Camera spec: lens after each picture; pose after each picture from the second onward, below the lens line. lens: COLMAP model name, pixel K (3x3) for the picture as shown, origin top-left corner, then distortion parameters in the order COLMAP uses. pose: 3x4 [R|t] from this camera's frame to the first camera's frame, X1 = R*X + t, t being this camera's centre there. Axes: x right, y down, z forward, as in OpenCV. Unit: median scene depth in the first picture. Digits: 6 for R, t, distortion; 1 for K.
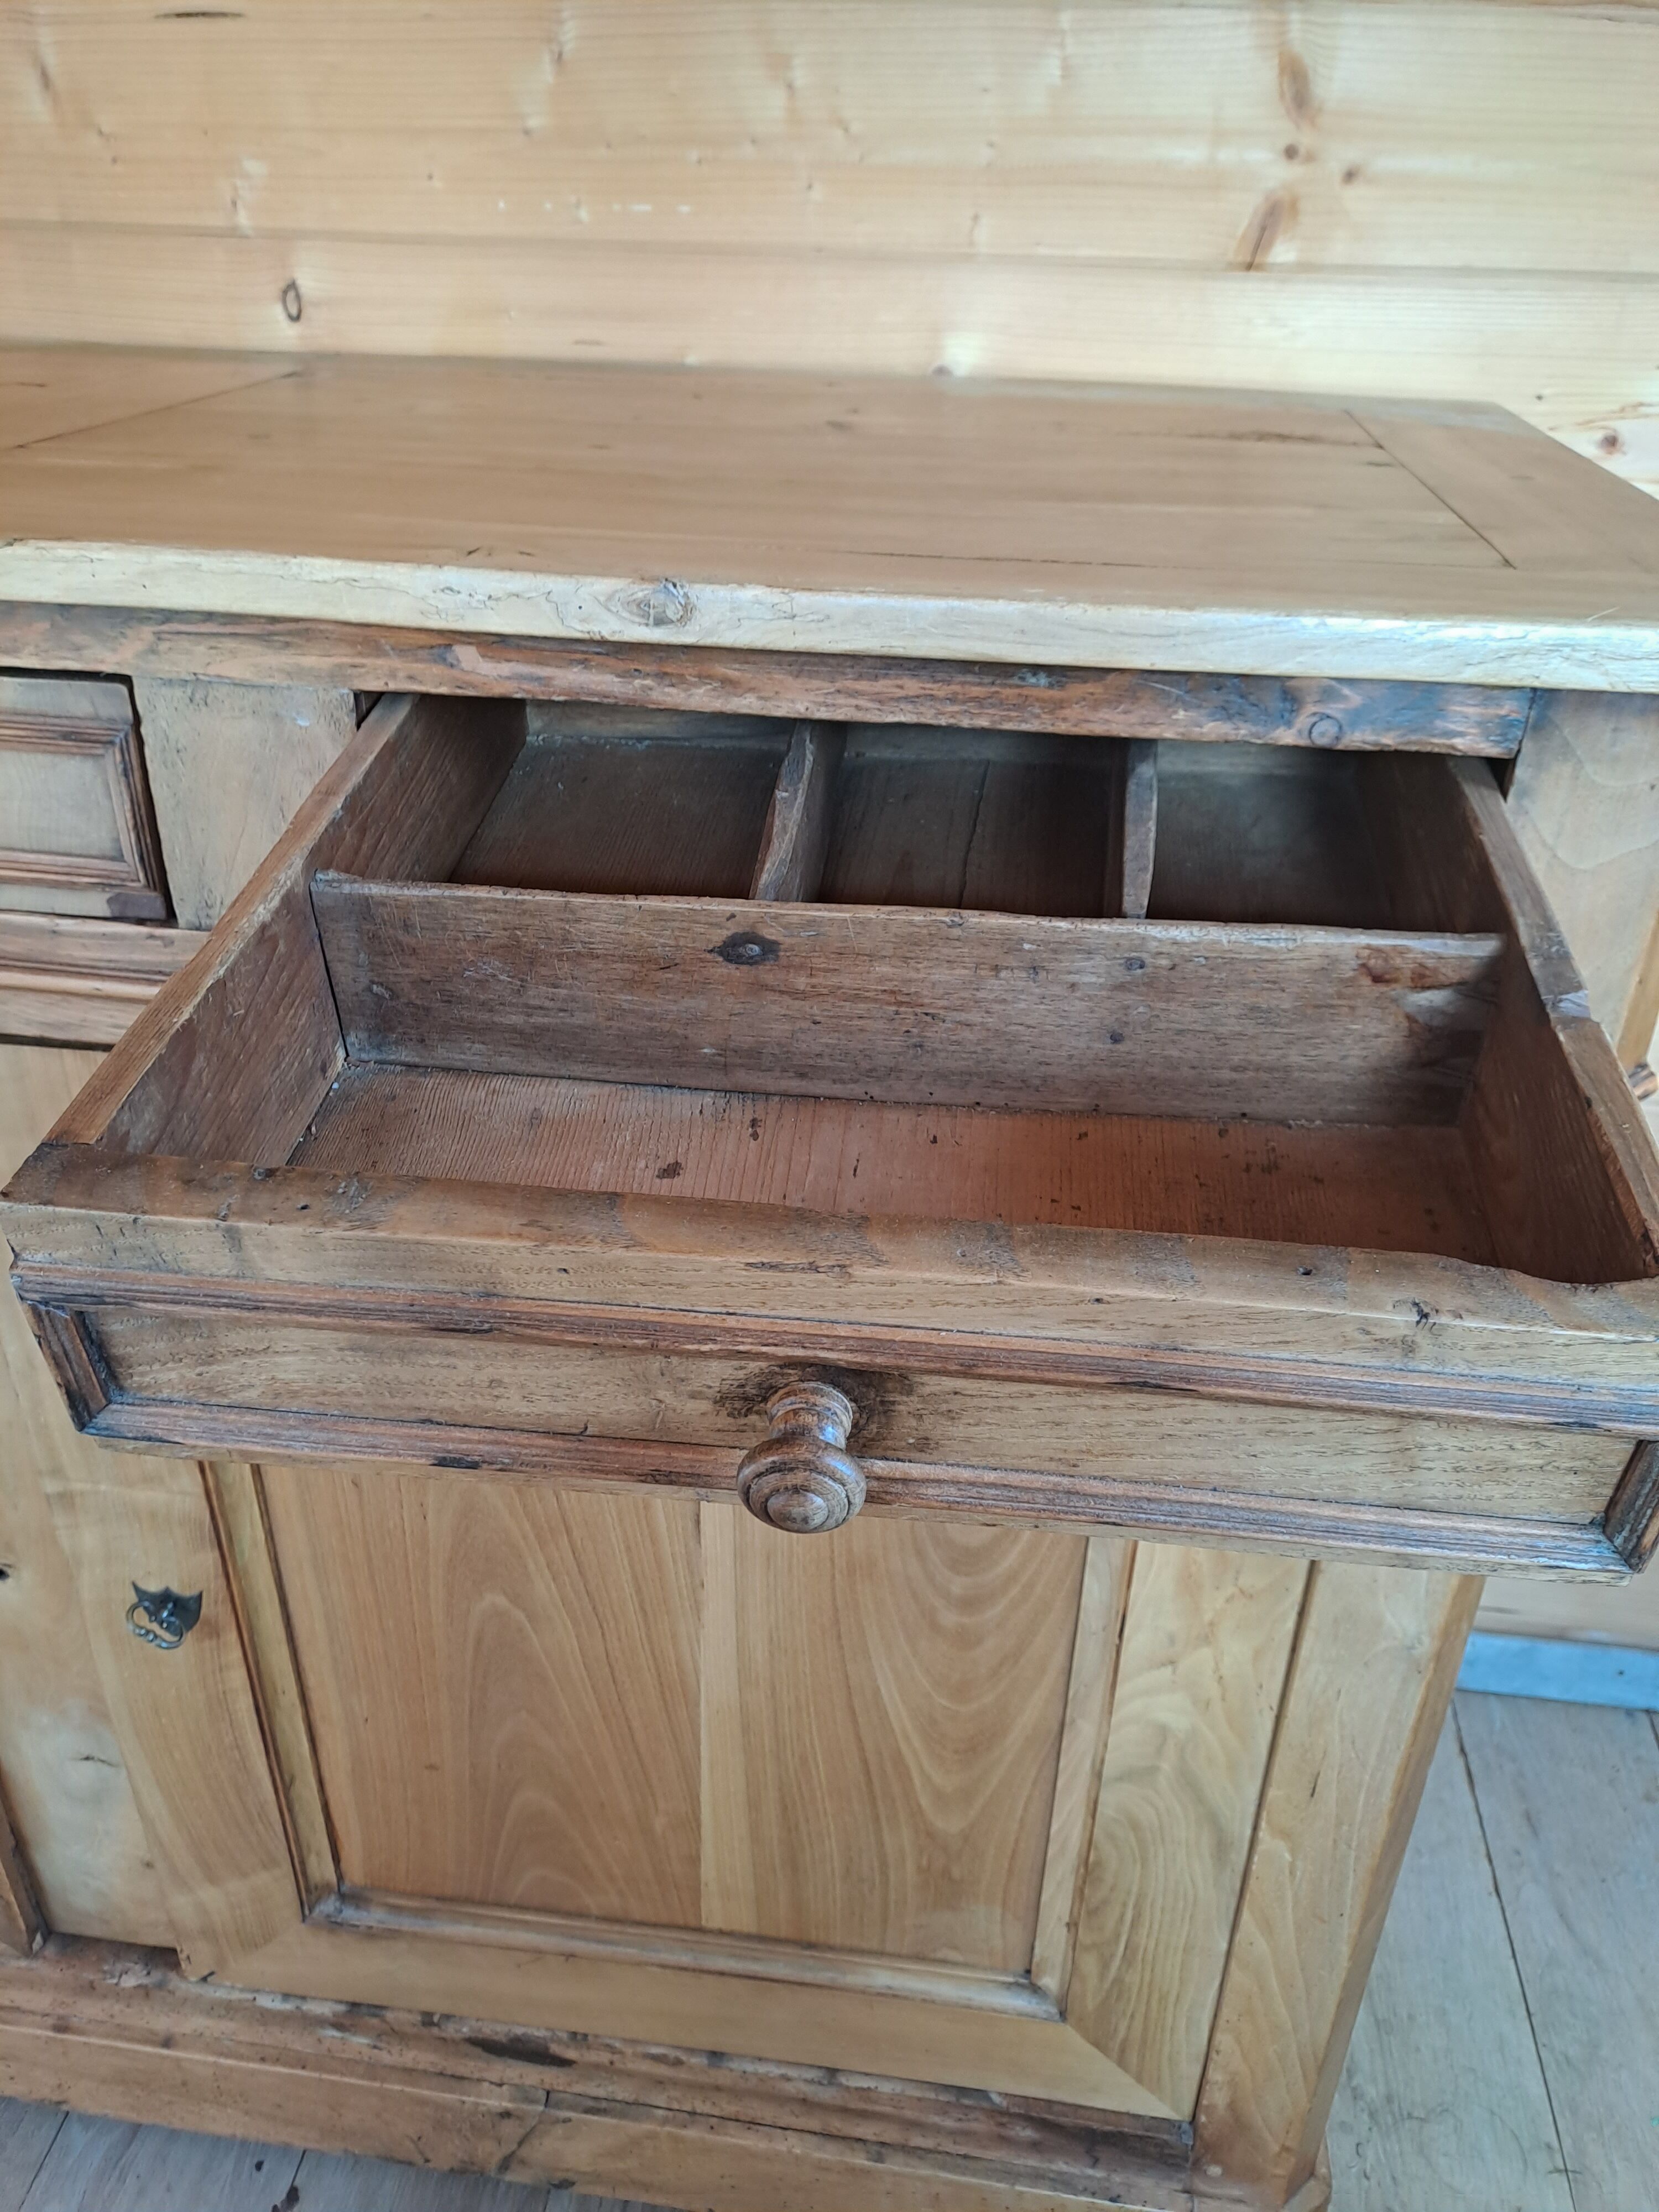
lens RADIAL K [[1645.4, 0, 835.4], [0, 1645.4, 1139.0], [0, 0, 1]] dist [0.068576, -0.064572]
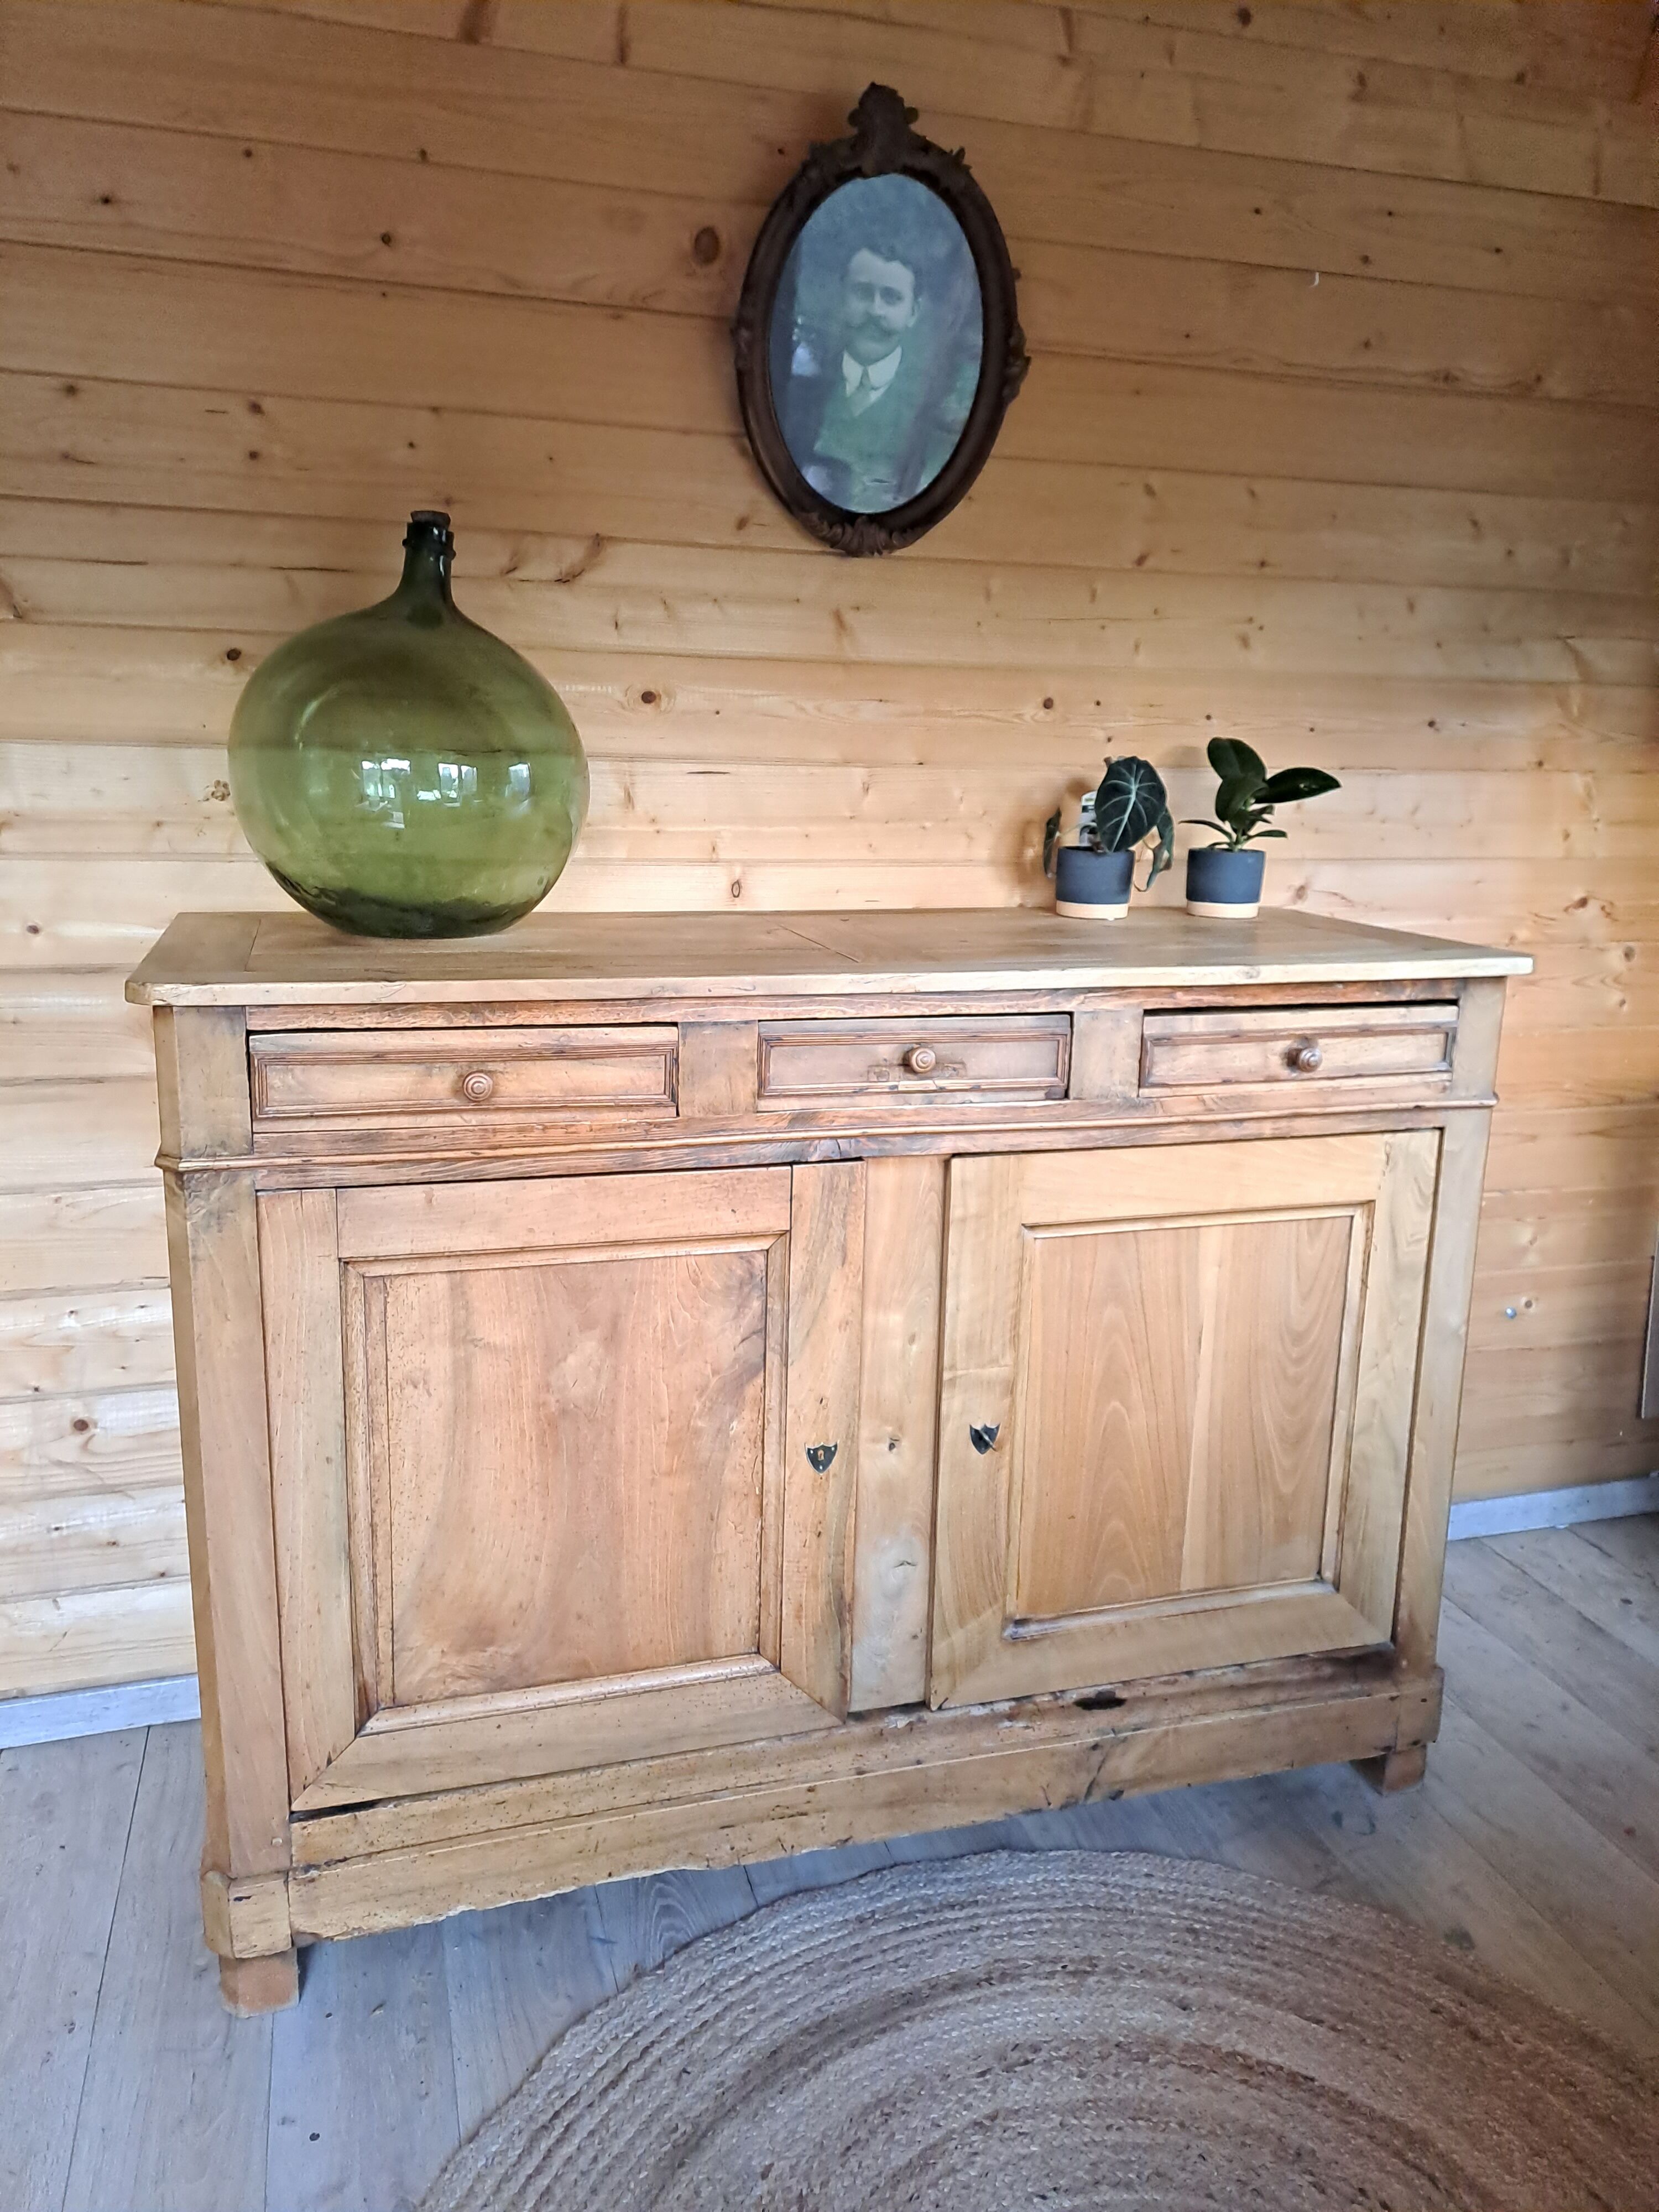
lens RADIAL K [[1645.4, 0, 837.0], [0, 1645.4, 1035.9], [0, 0, 1]] dist [0.068576, -0.064572]
pose [[0.912284, -0.080385, 0.401593, -1.273501], [0.204847, 0.938645, -0.277457, 0.316793], [-0.354650, 0.335385, 0.872778, -0.904243]]
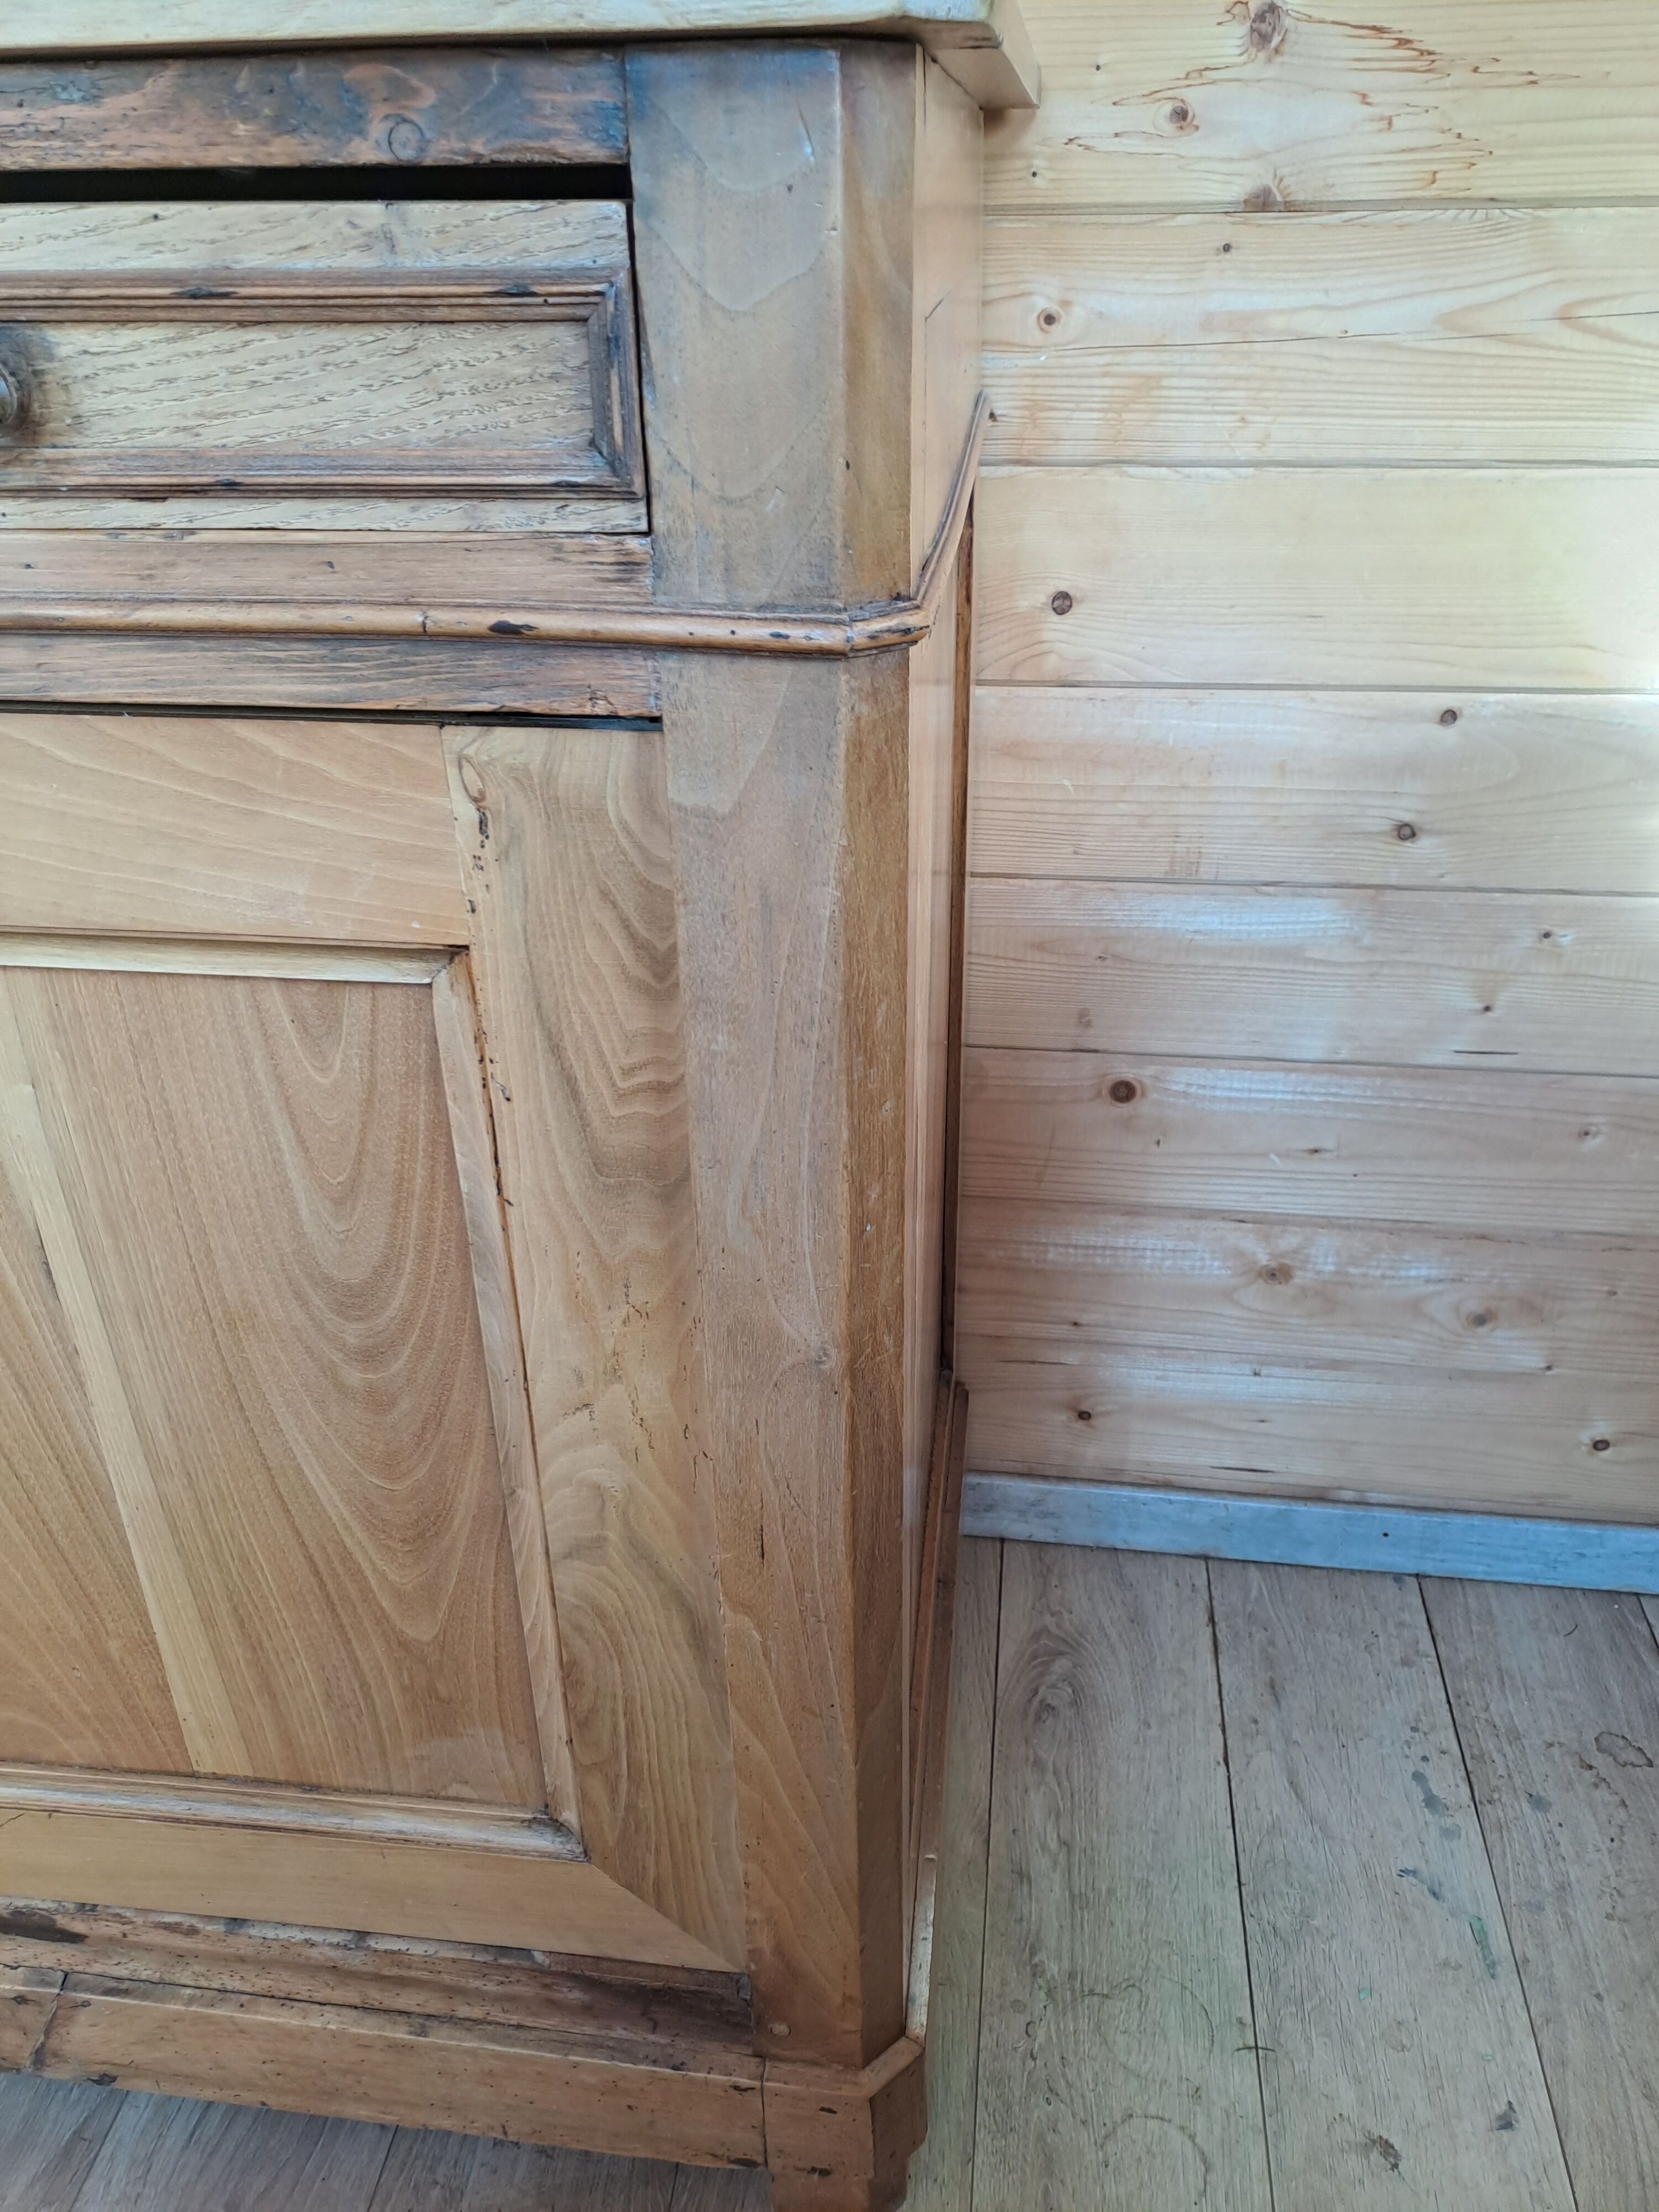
lens RADIAL K [[1645.4, 0, 842.9], [0, 1645.4, 1123.2], [0, 0, 1]] dist [0.068576, -0.064572]
pose [[0.999414, -0.032178, -0.011668, 0.296667], [0.031962, 0.999322, -0.018255, 0.155869], [0.012248, 0.017872, 0.999765, 0.104007]]
